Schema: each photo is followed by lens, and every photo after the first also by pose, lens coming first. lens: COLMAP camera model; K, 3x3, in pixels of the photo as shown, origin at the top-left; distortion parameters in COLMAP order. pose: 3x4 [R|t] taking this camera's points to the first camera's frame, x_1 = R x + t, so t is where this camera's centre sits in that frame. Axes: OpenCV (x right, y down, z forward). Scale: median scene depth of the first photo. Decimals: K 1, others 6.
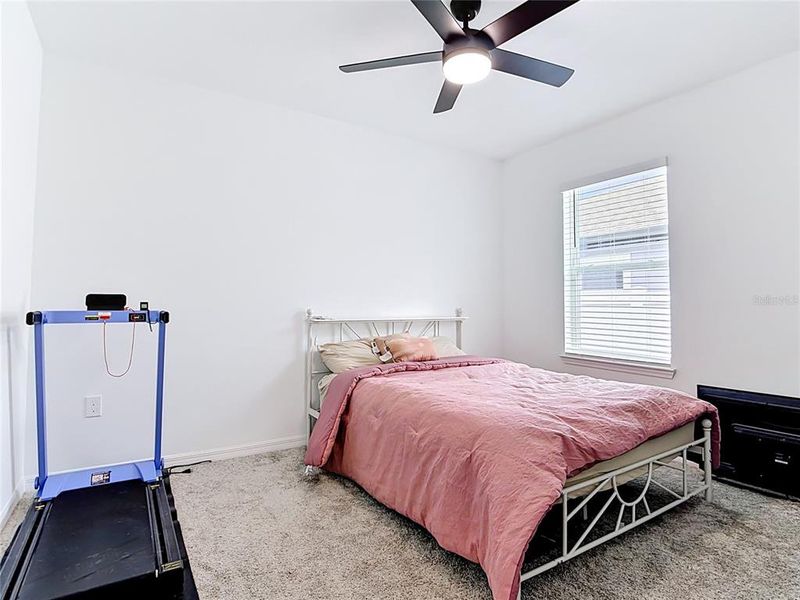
lens RADIAL K [[418.2, 0, 400.0], [0, 418.2, 300.0], [0, 0, 1]] dist [0.014617, -0.034360]
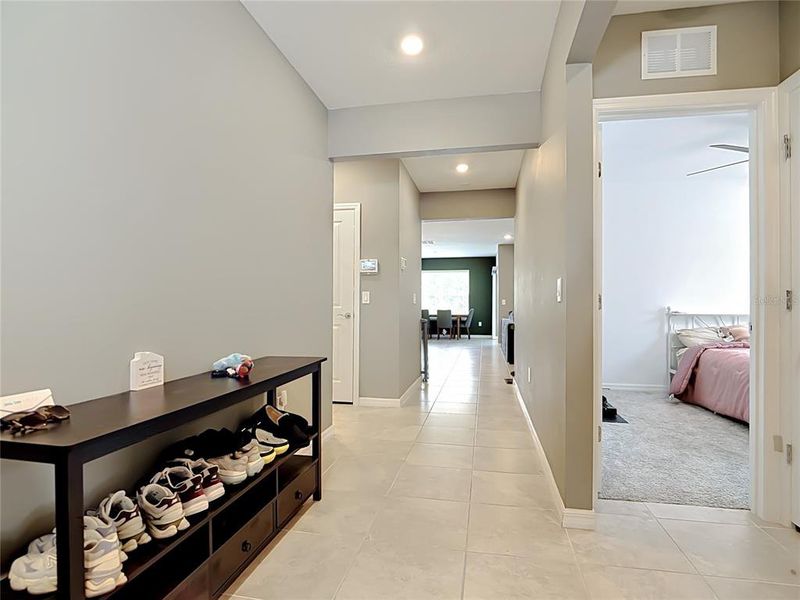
lens RADIAL K [[418.2, 0, 400.0], [0, 418.2, 300.0], [0, 0, 1]] dist [0.014617, -0.034360]
pose [[0.720893, -0.016453, -0.692851, 0.162358], [0.013758, 0.999861, -0.009429, -0.003416], [0.692910, -0.002735, 0.721019, -0.932743]]
